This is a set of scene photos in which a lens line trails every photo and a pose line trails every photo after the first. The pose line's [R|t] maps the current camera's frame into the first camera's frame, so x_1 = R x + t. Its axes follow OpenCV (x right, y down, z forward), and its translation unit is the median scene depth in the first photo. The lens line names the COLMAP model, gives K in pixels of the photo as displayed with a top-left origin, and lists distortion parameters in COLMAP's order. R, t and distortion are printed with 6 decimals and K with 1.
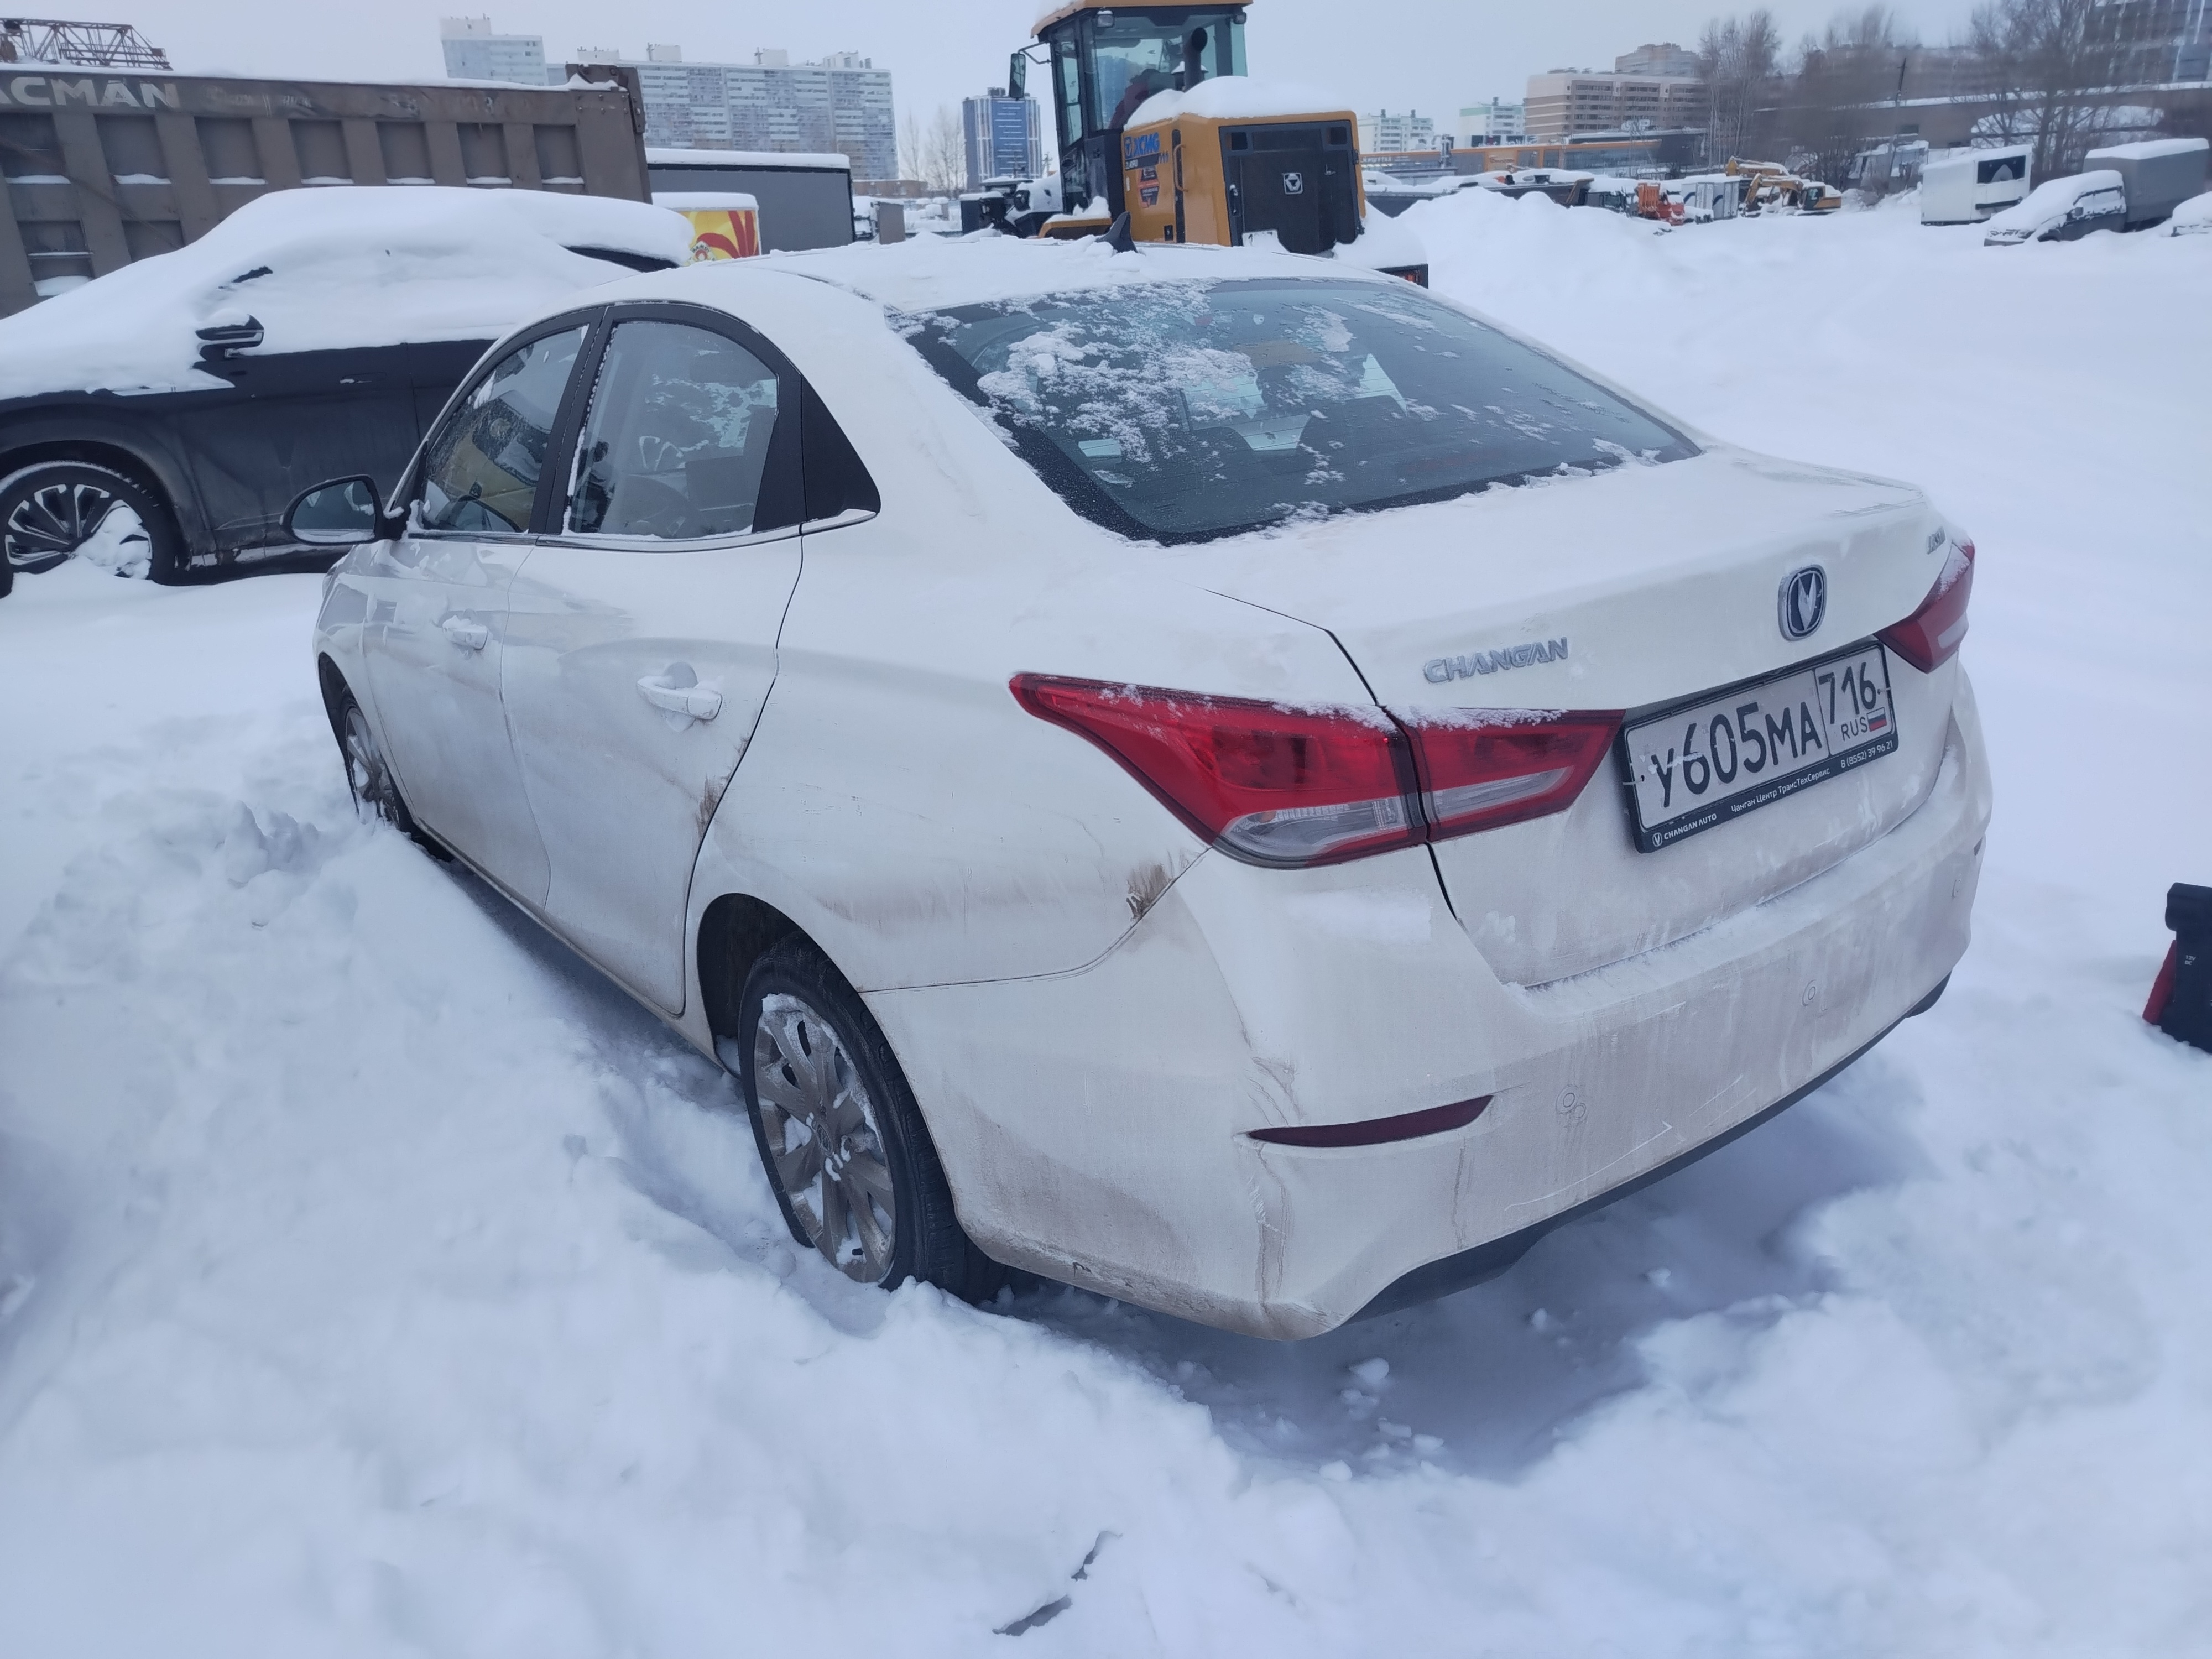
lens RADIAL K [[1572.2, 0, 1108.2], [0, 1572.2, 829.0], [0, 0, 1]] dist [0.009404, 0.001089]
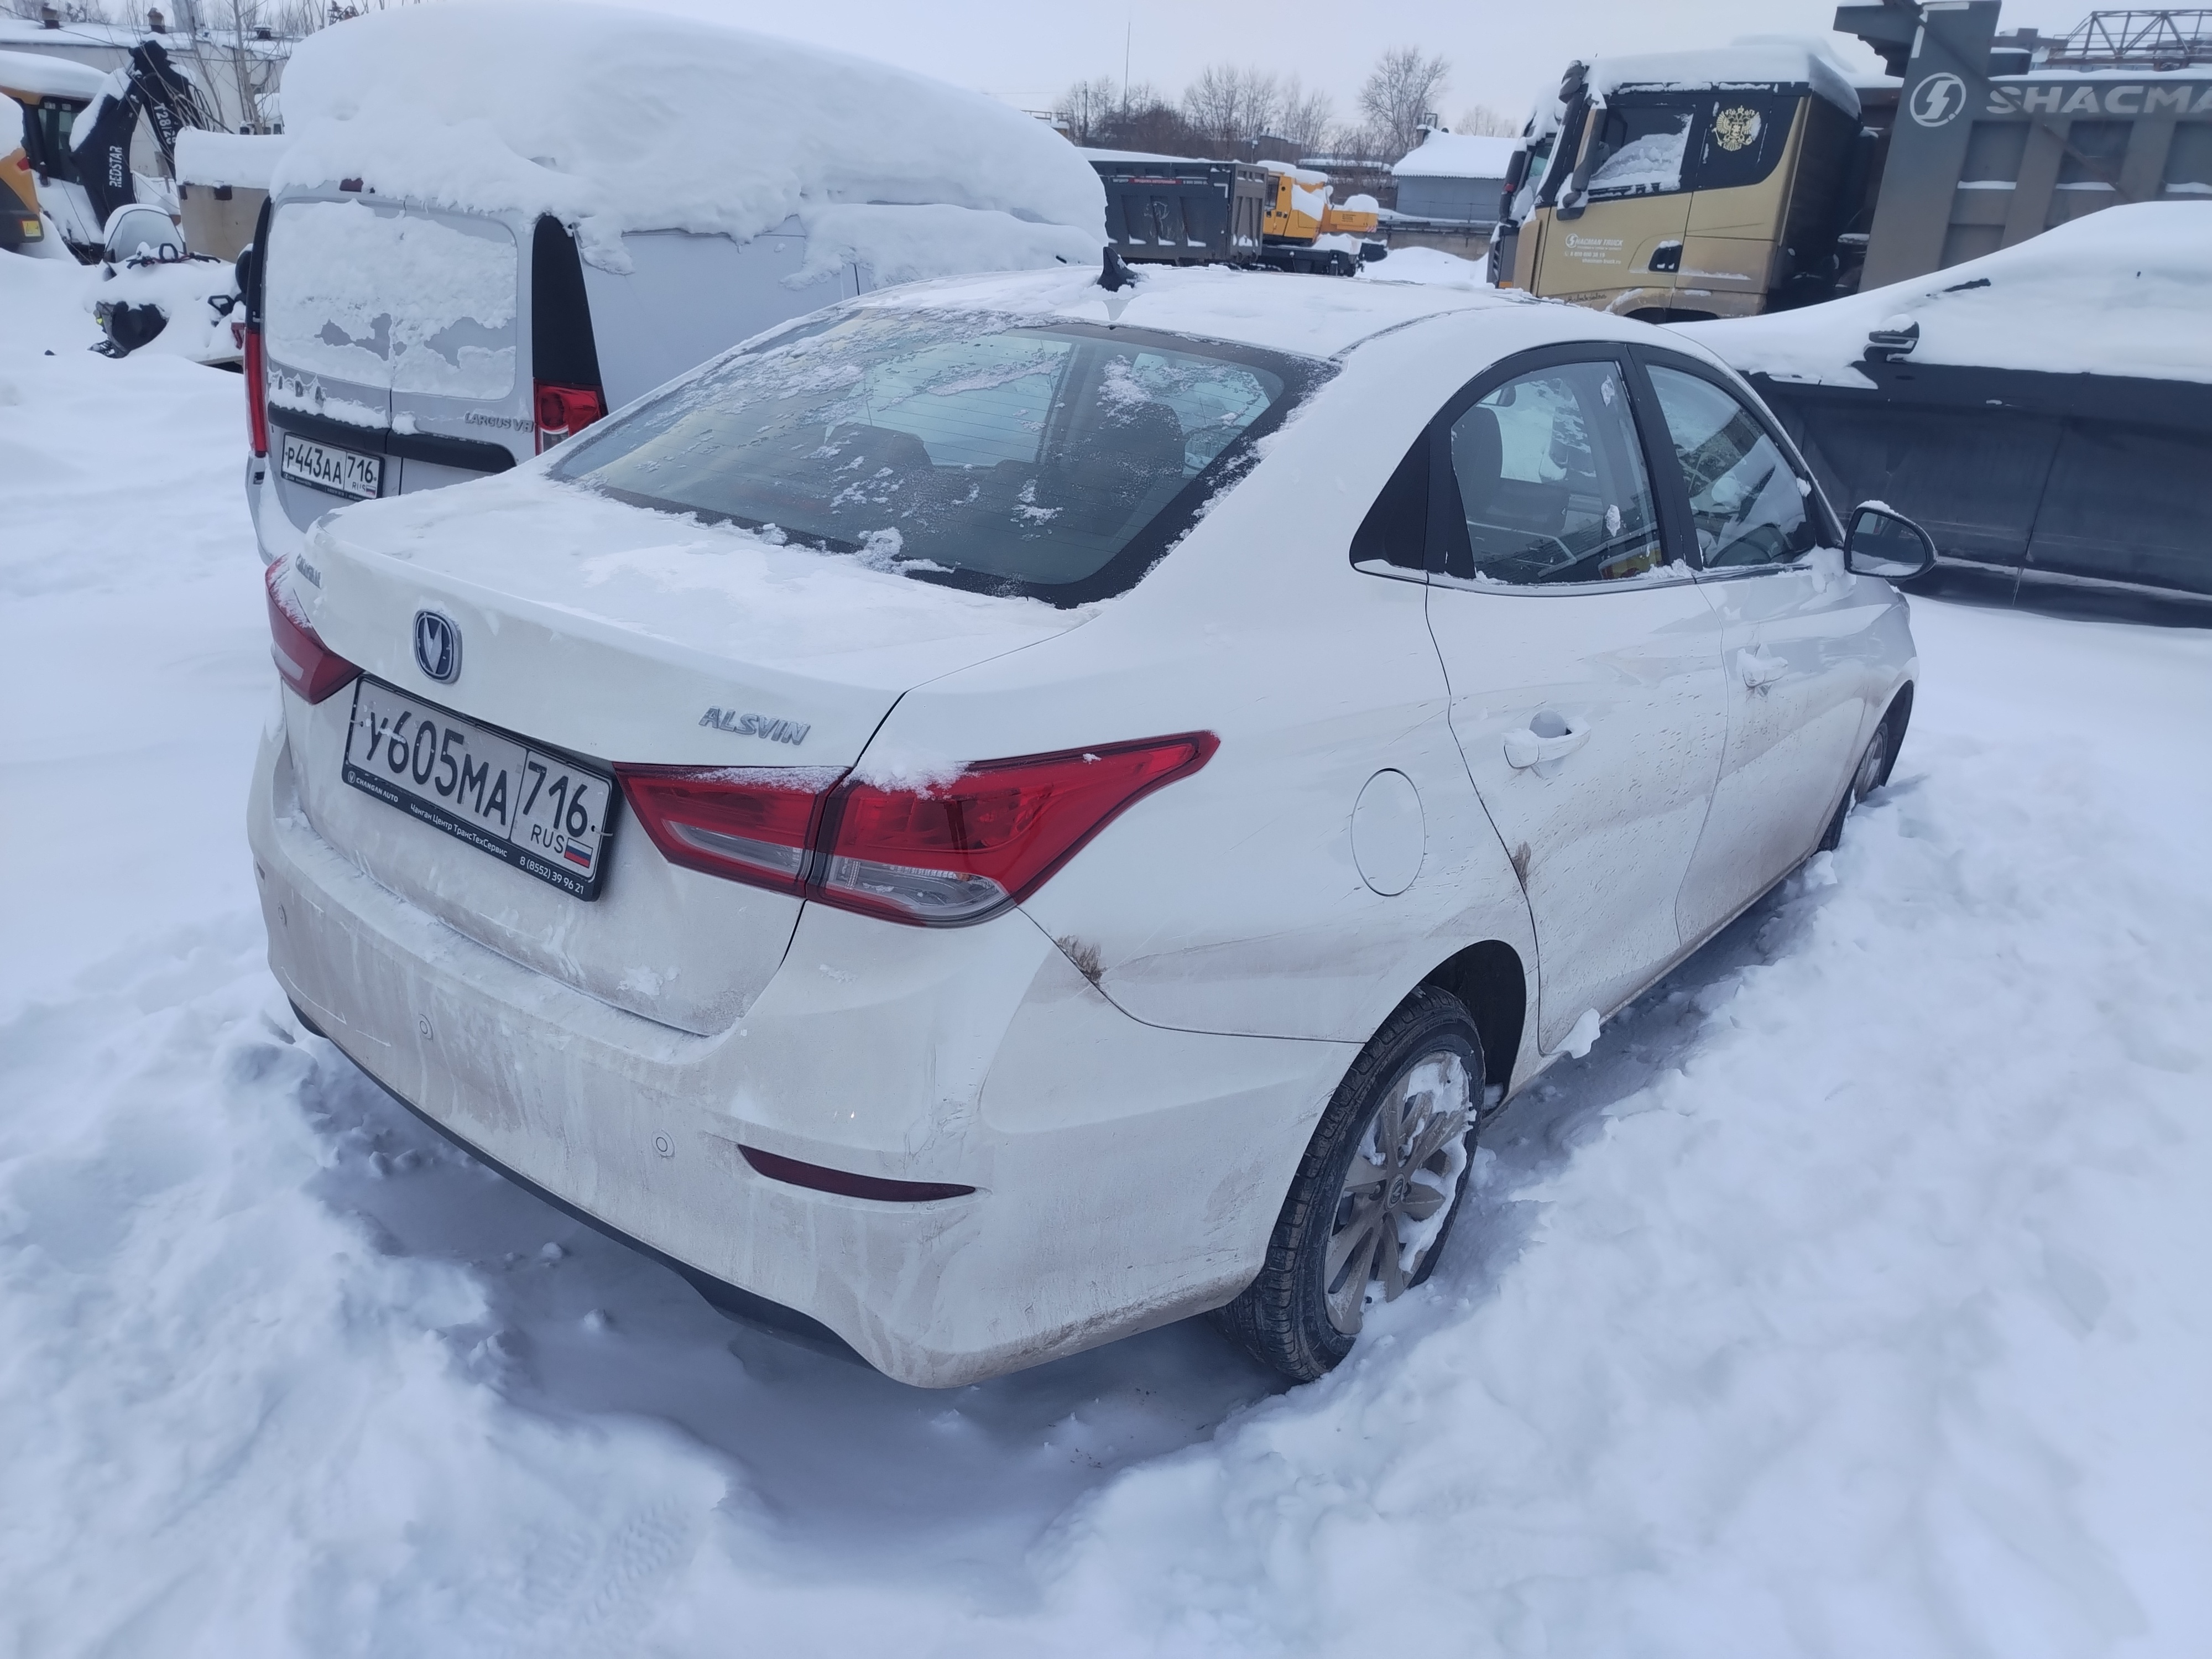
lens RADIAL K [[1572.2, 0, 1108.3], [0, 1572.2, 830.1], [0, 0, 1]] dist [0.009404, 0.001089]
pose [[0.216976, 0.392184, -0.893931, 1.362326], [-0.390387, 0.874191, 0.288769, -0.459859], [0.894718, 0.286323, 0.342782, 0.982214]]
